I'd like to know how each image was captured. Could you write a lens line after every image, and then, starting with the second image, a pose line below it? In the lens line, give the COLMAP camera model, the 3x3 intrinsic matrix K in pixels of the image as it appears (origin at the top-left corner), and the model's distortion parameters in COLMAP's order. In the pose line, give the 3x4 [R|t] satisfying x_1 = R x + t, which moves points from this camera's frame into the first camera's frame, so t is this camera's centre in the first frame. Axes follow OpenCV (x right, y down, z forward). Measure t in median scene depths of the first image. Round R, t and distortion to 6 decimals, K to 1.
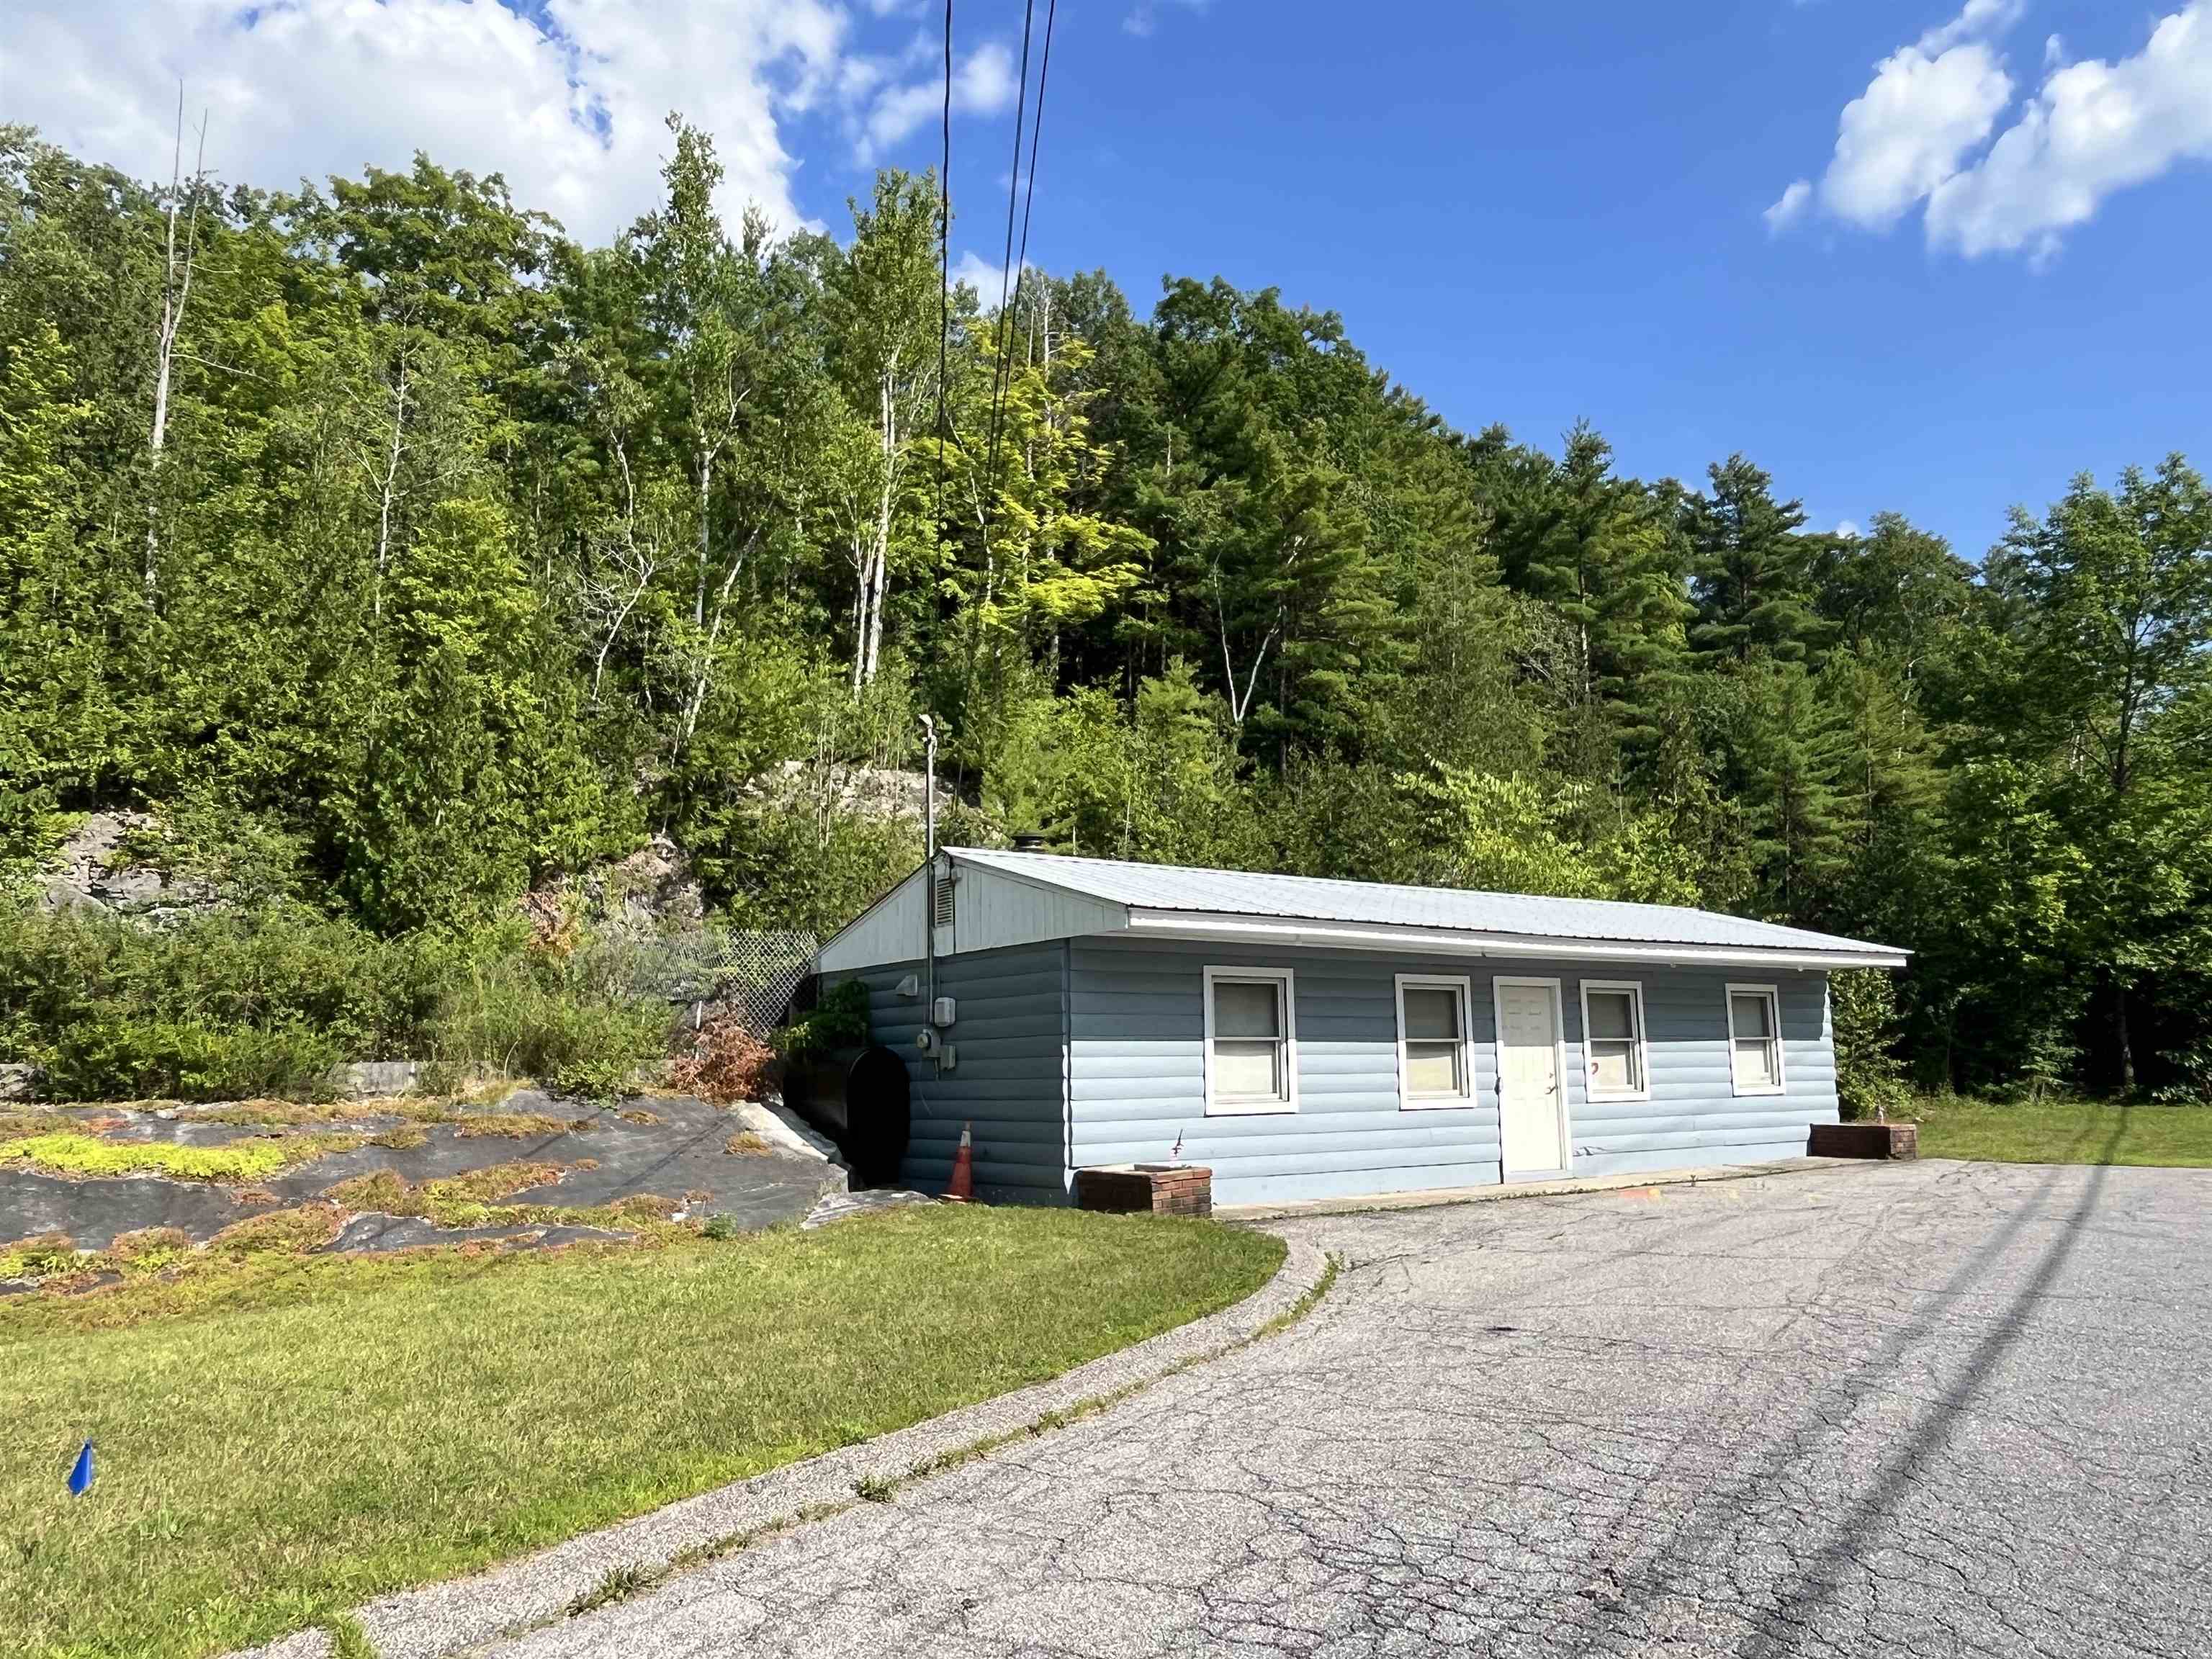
lens RADIAL K [[1582.5, 0, 1121.7], [0, 1582.5, 821.5], [0, 0, 1]] dist [0.001024, -0.008030]
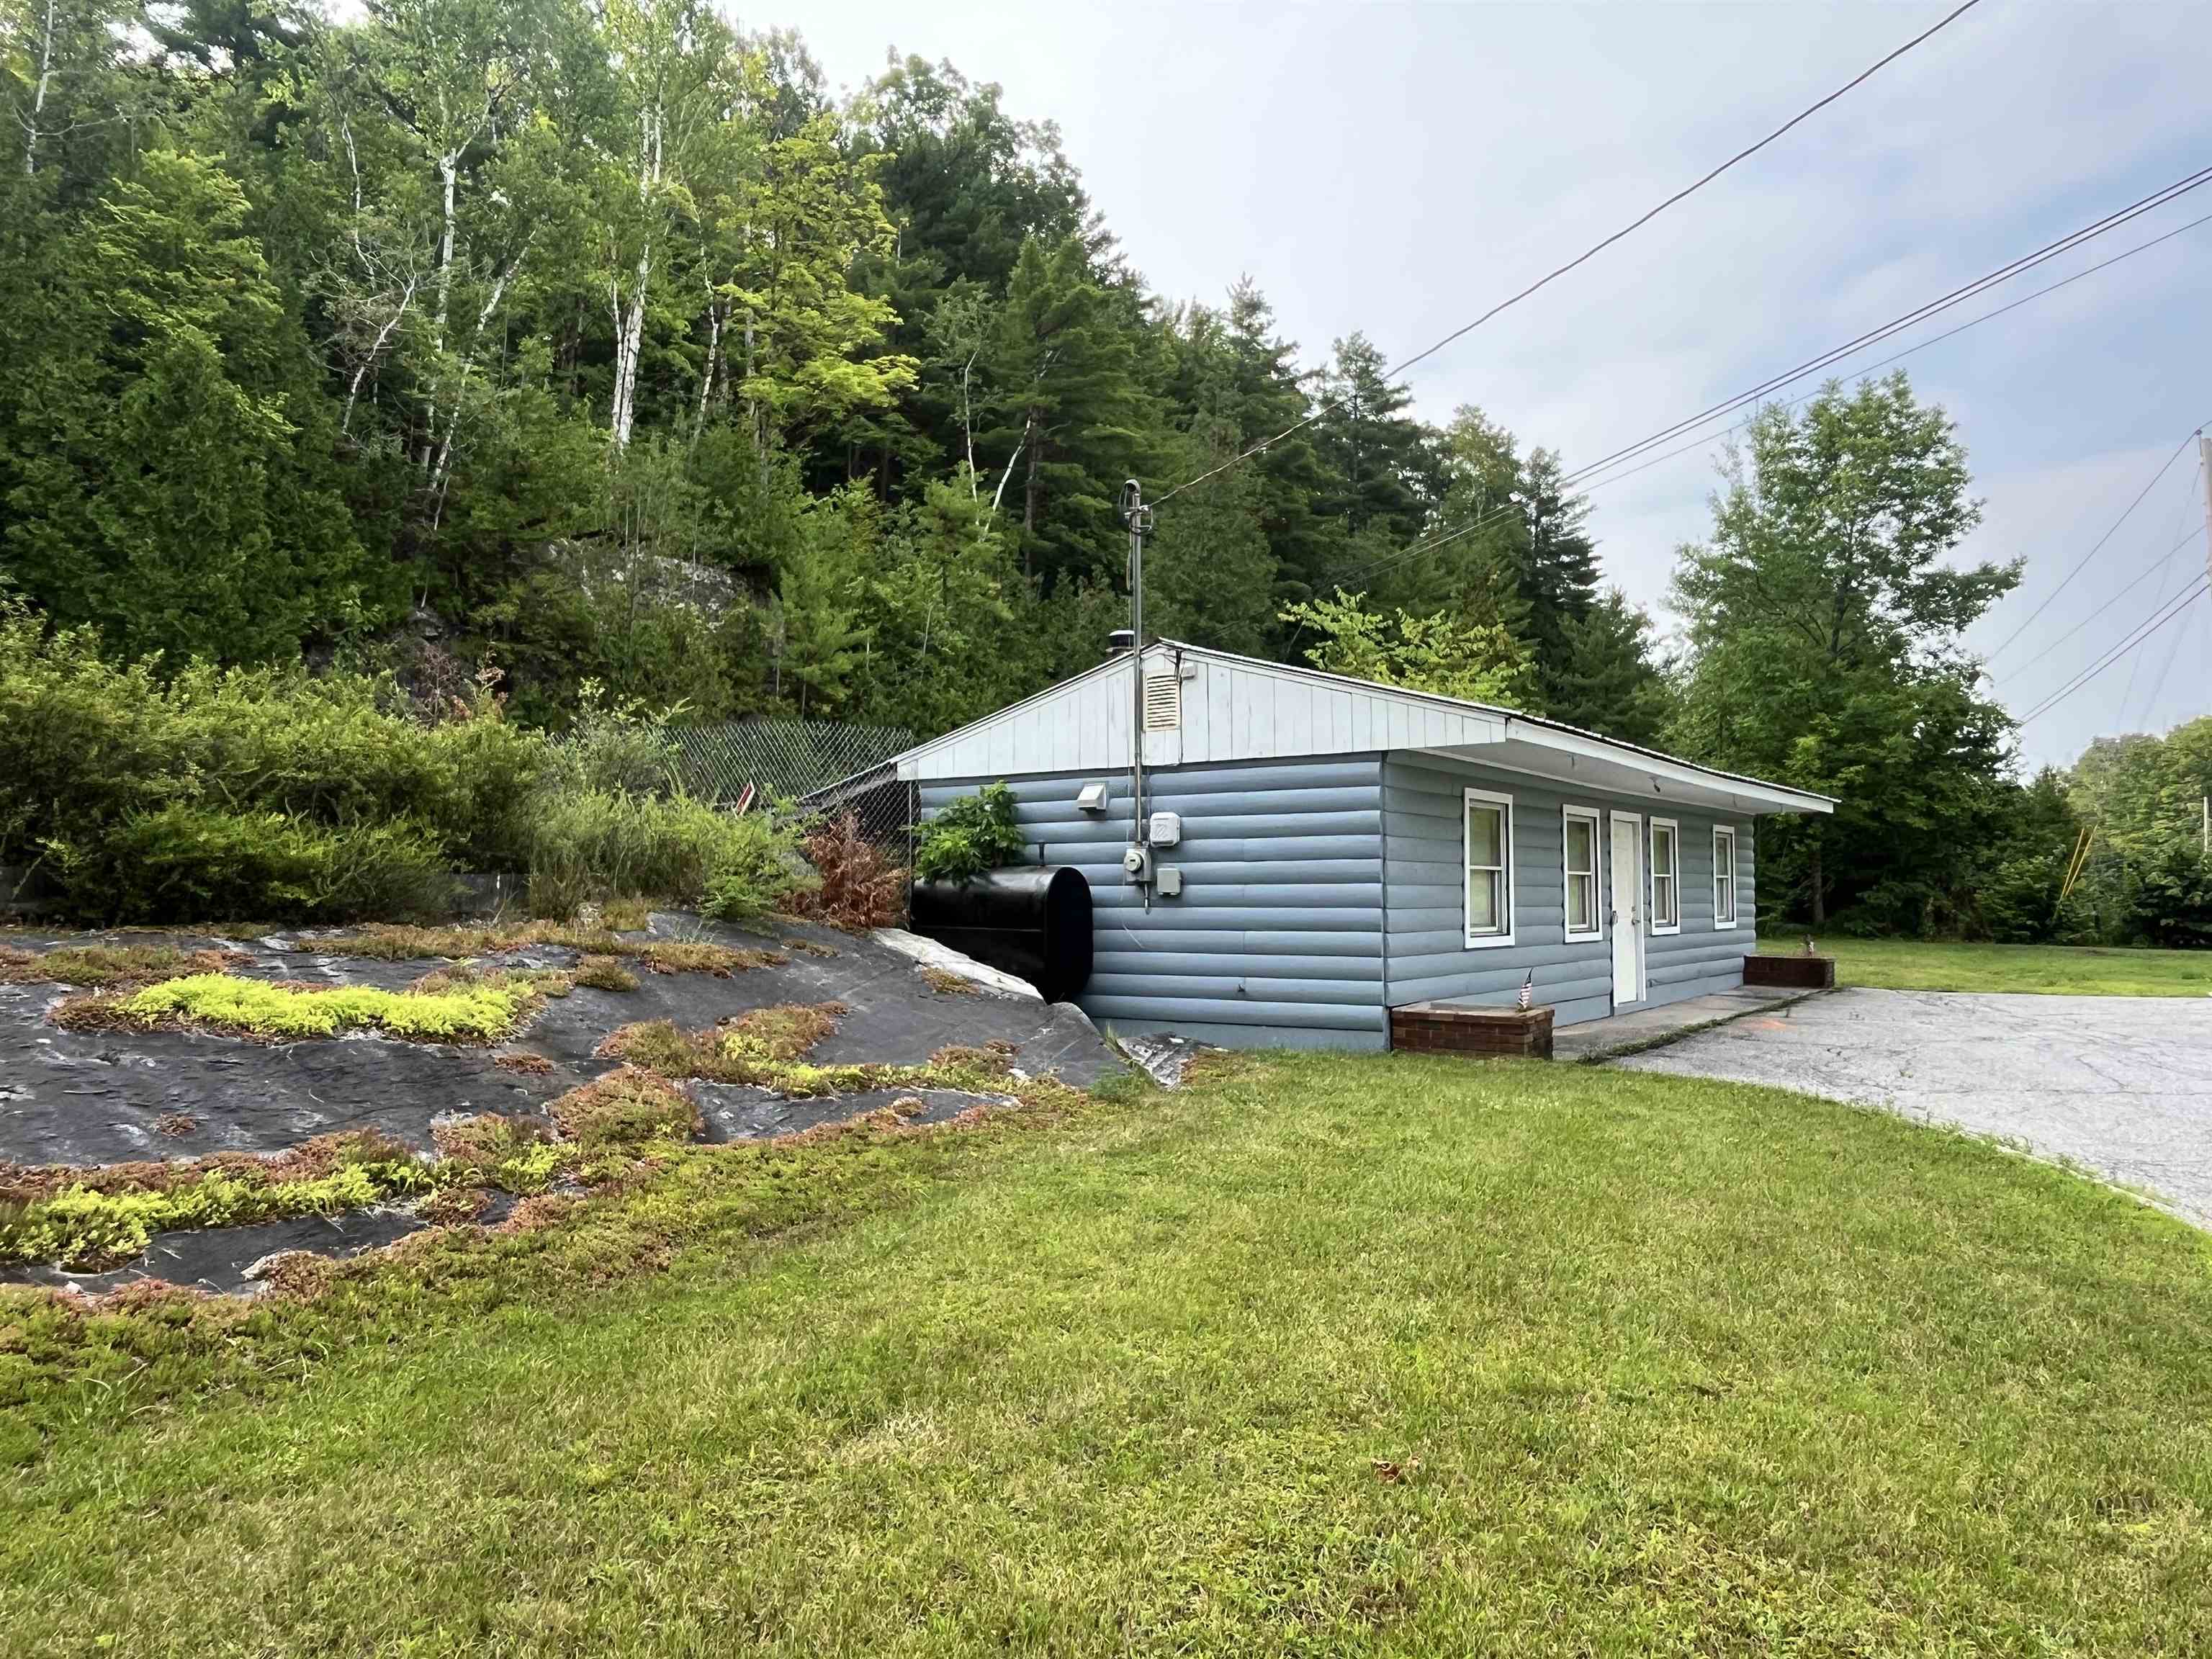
lens RADIAL K [[1511.0, 0, 1116.9], [0, 1511.0, 838.7], [0, 0, 1]] dist [0.003875, -0.010049]
pose [[0.946901, 0.027621, 0.320337, -0.210934], [-0.065430, 0.992009, 0.107871, 0.019966], [-0.314798, -0.123103, 0.941142, 0.120875]]
